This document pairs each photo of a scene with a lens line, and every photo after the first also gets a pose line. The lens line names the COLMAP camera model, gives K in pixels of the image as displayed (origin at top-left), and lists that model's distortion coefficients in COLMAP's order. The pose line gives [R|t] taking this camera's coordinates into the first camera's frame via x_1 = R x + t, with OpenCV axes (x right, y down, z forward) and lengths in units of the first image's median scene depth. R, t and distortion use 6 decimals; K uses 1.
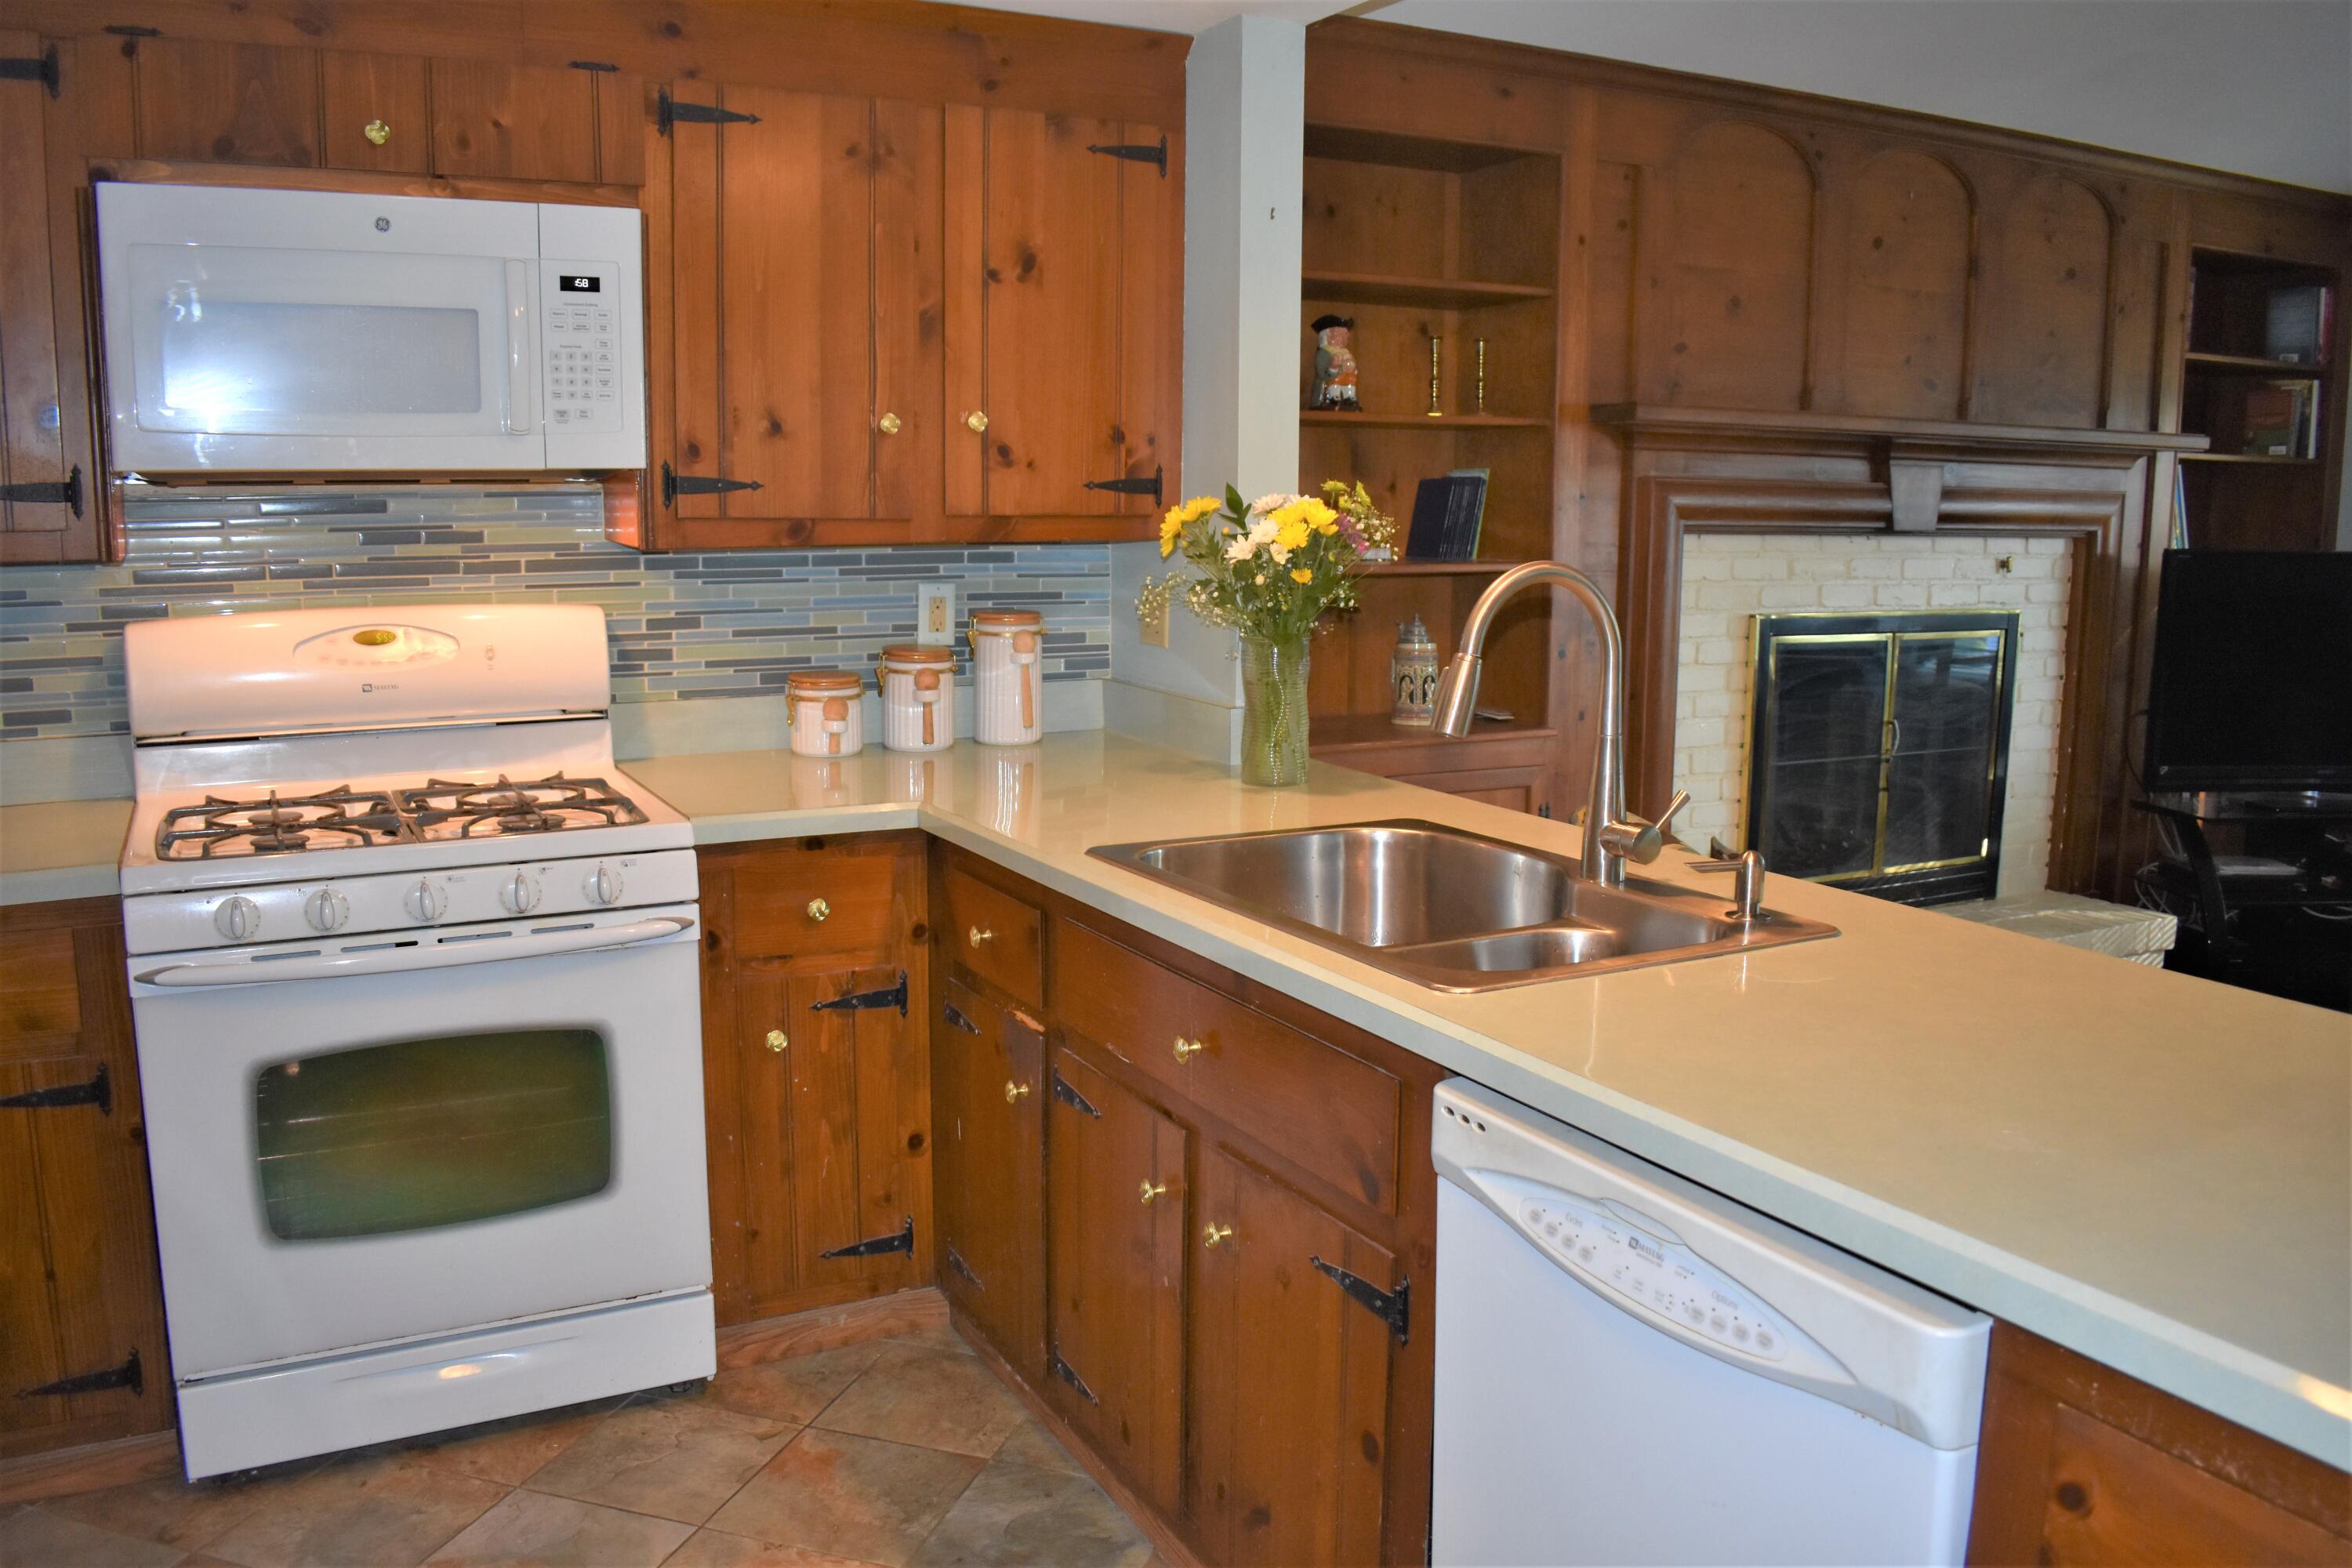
lens RADIAL K [[1858.3, 0, 1176.0], [0, 1858.3, 784.0], [0, 0, 1]] dist [-0.091869, 0.010120]
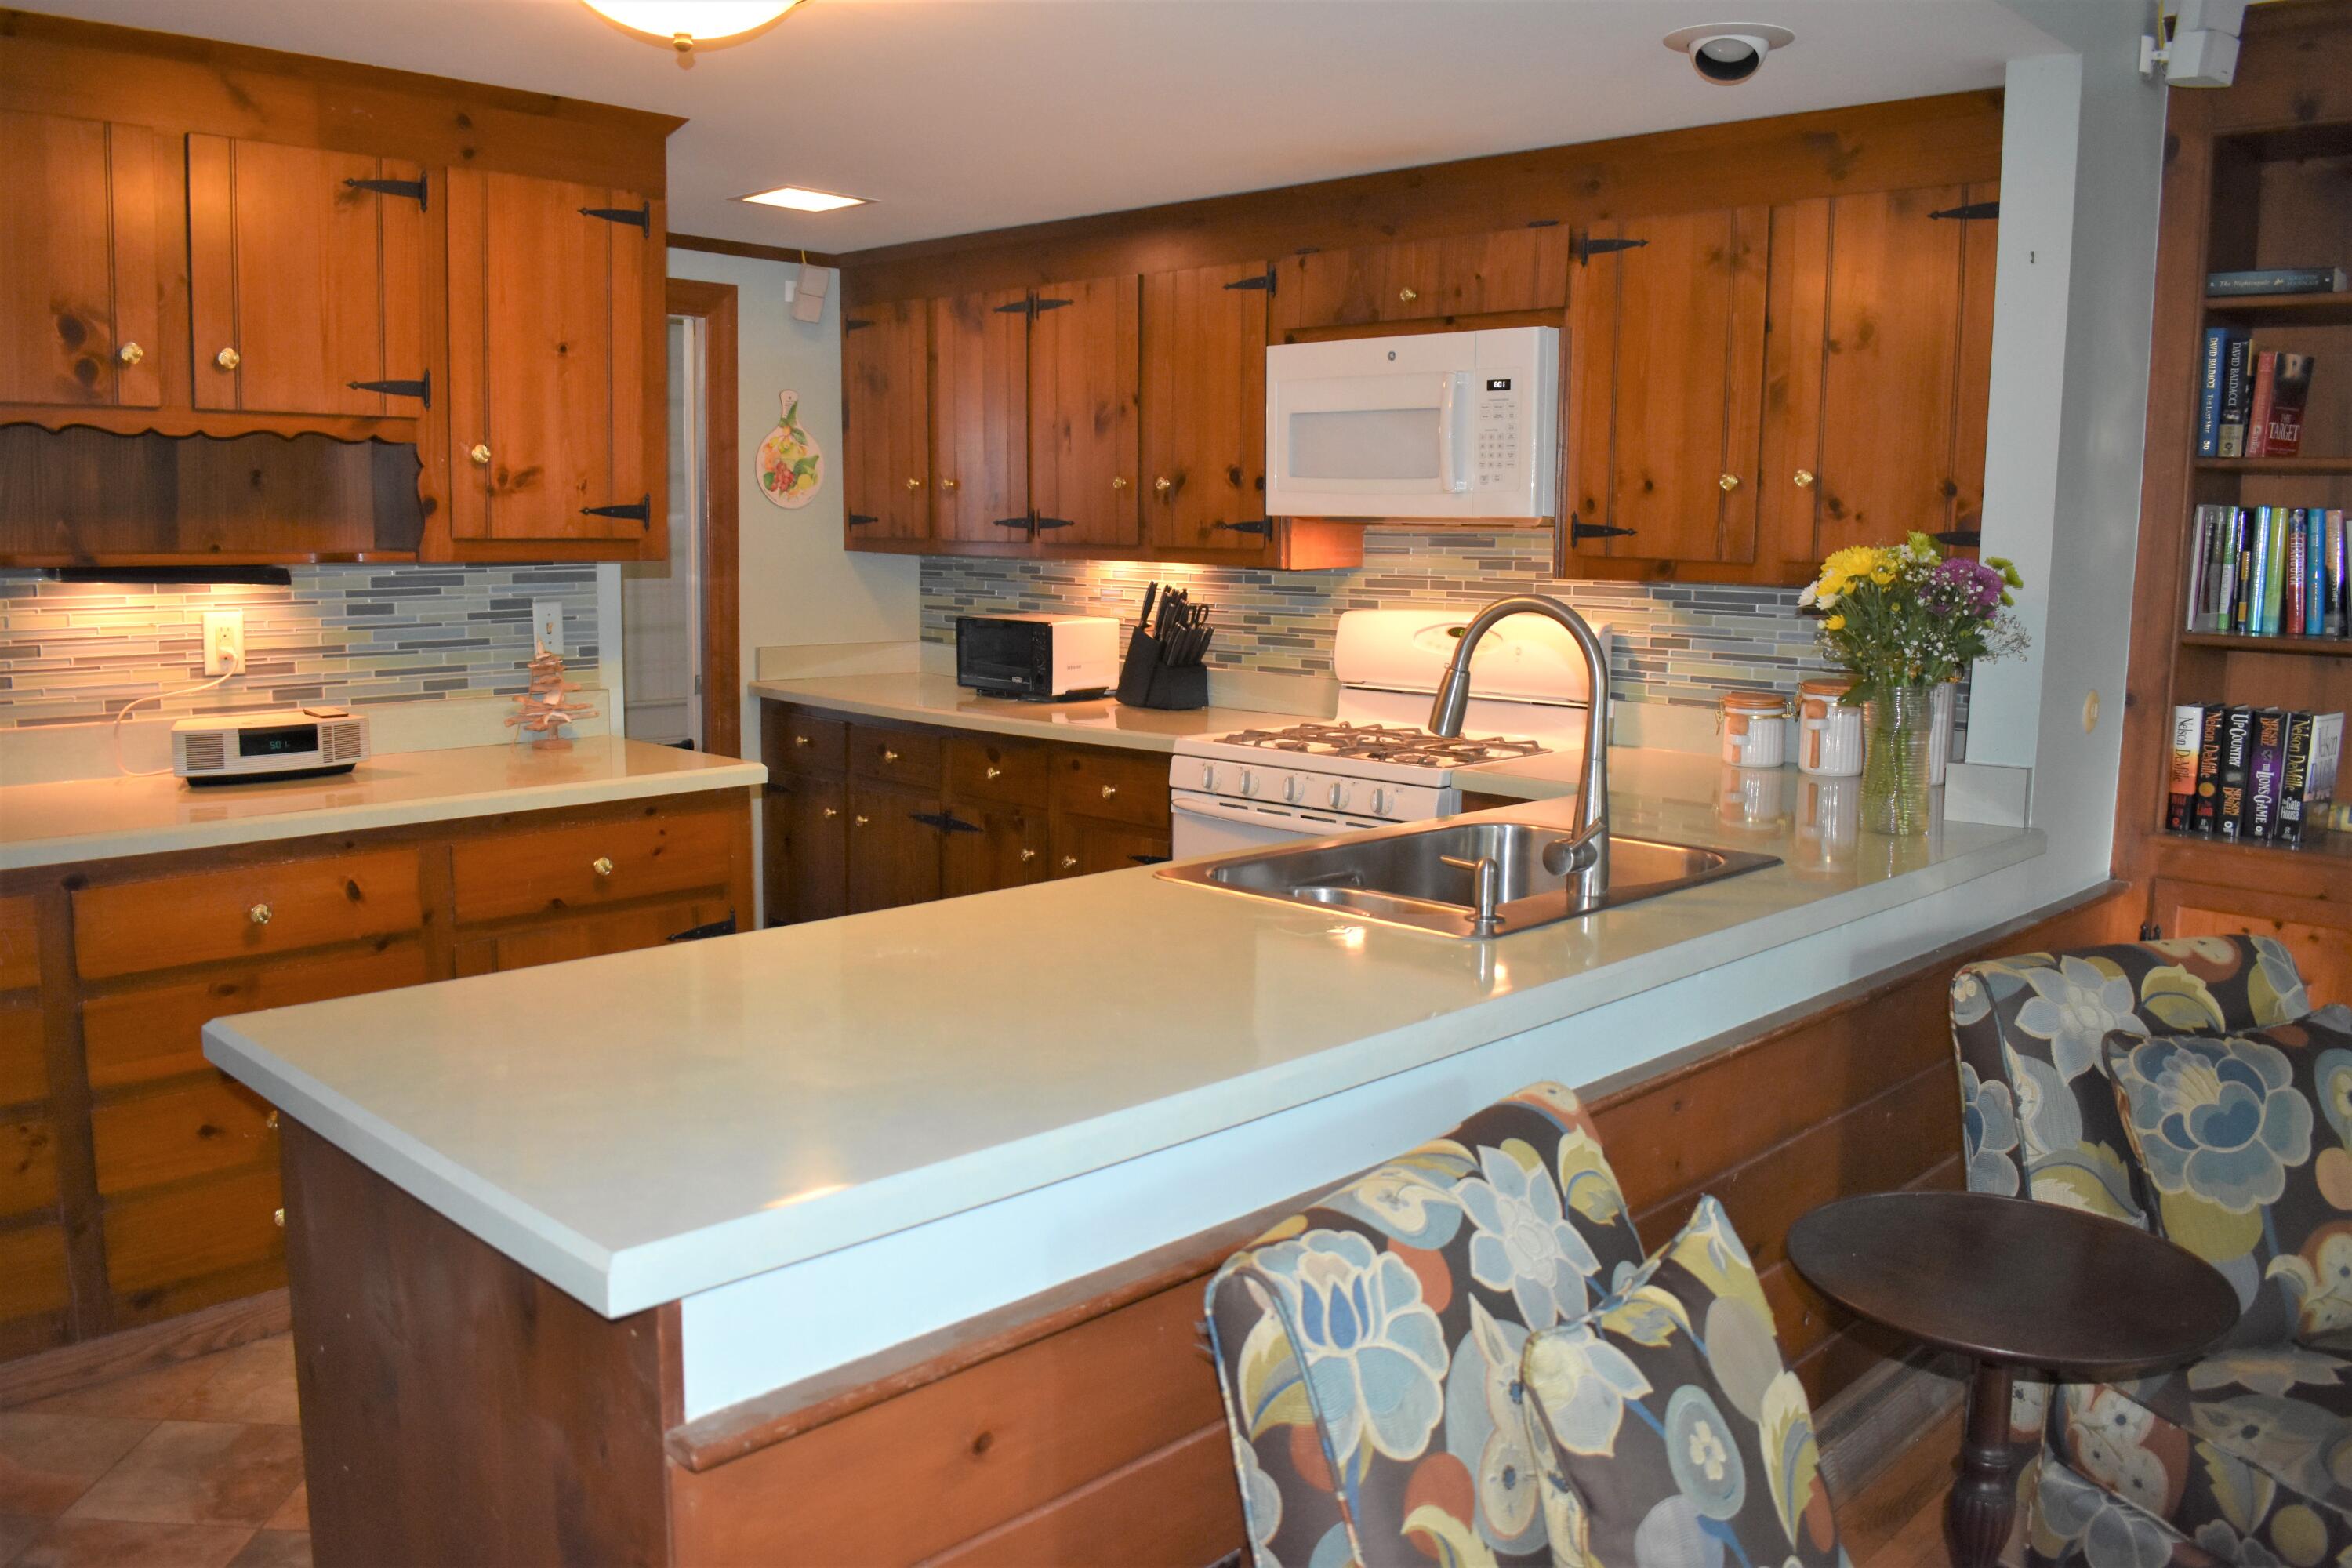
lens RADIAL K [[1858.3, 0, 1176.0], [0, 1858.3, 784.0], [0, 0, 1]] dist [-0.091869, 0.010120]
pose [[0.303479, 0.130498, -0.943859, 0.611824], [-0.160927, 0.983367, 0.084217, -0.033501], [0.939150, 0.126334, 0.319432, 0.225649]]
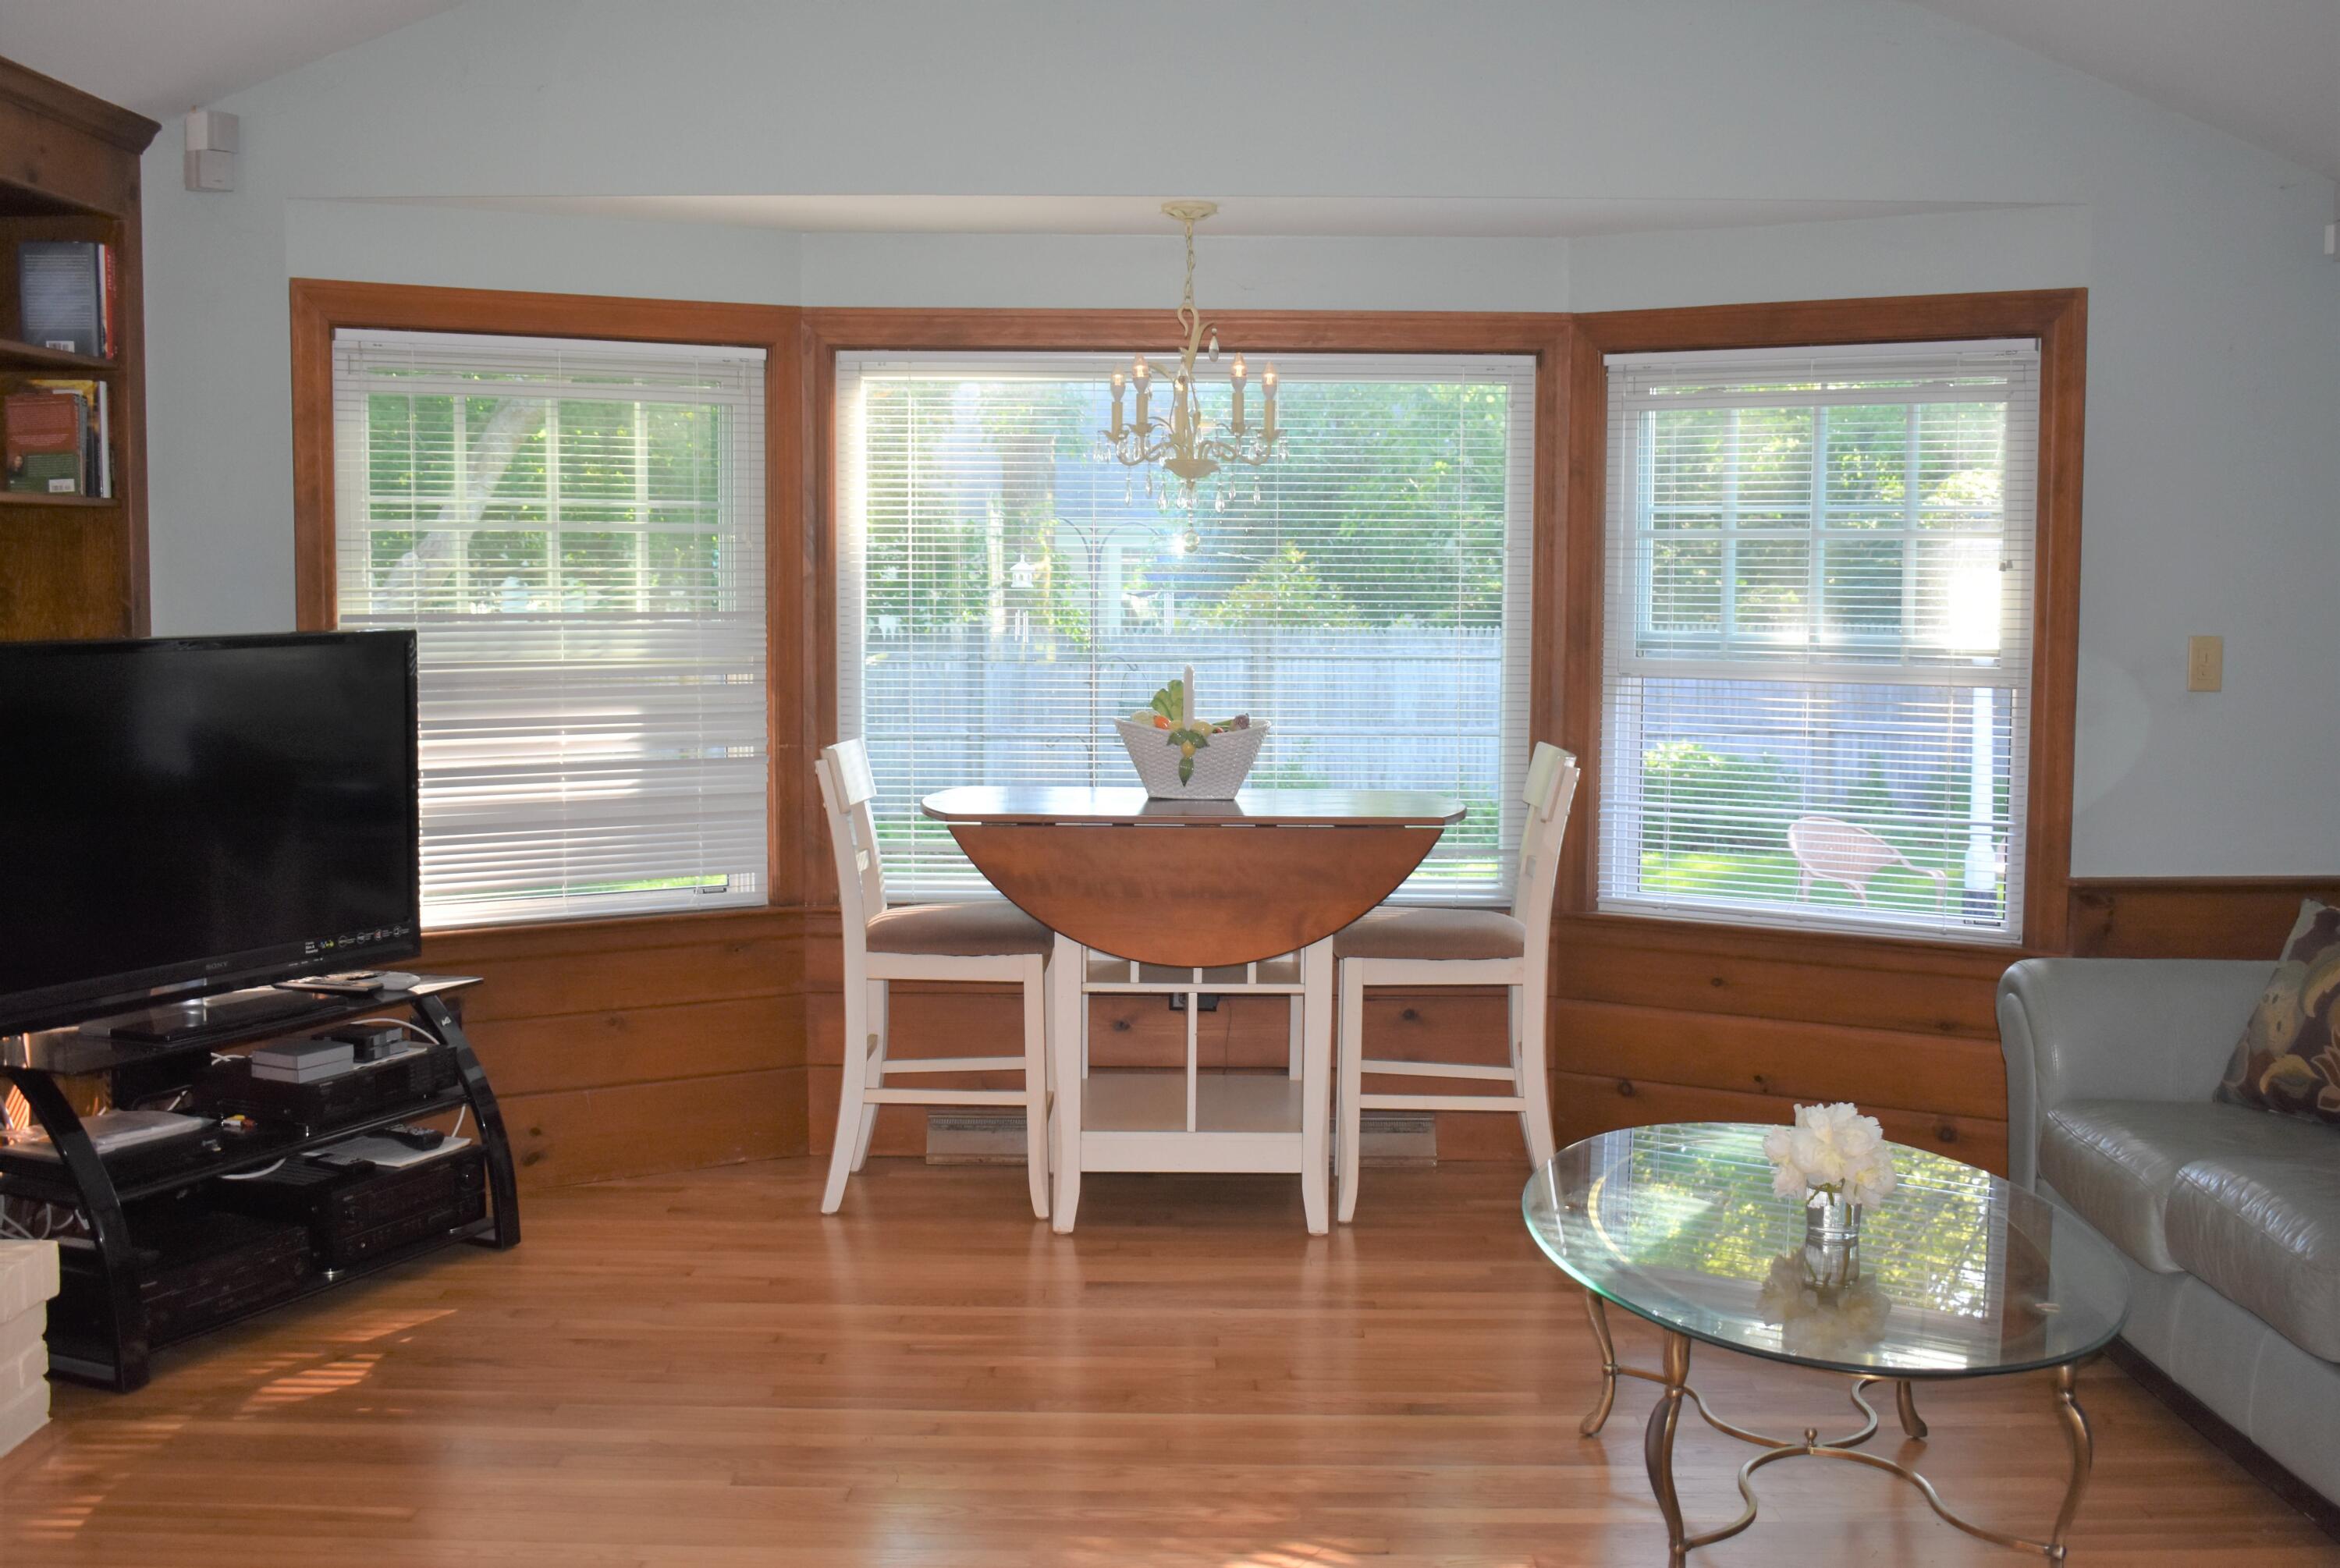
lens RADIAL K [[2394.5, 0, 1170.0], [0, 2394.5, 784.0], [0, 0, 1]] dist [-0.063954, -0.002477]
pose [[0.475620, -0.081680, 0.875850, 0.052487], [0.133761, 0.990817, 0.019764, -0.050709], [-0.869421, 0.107754, 0.482178, 0.301960]]
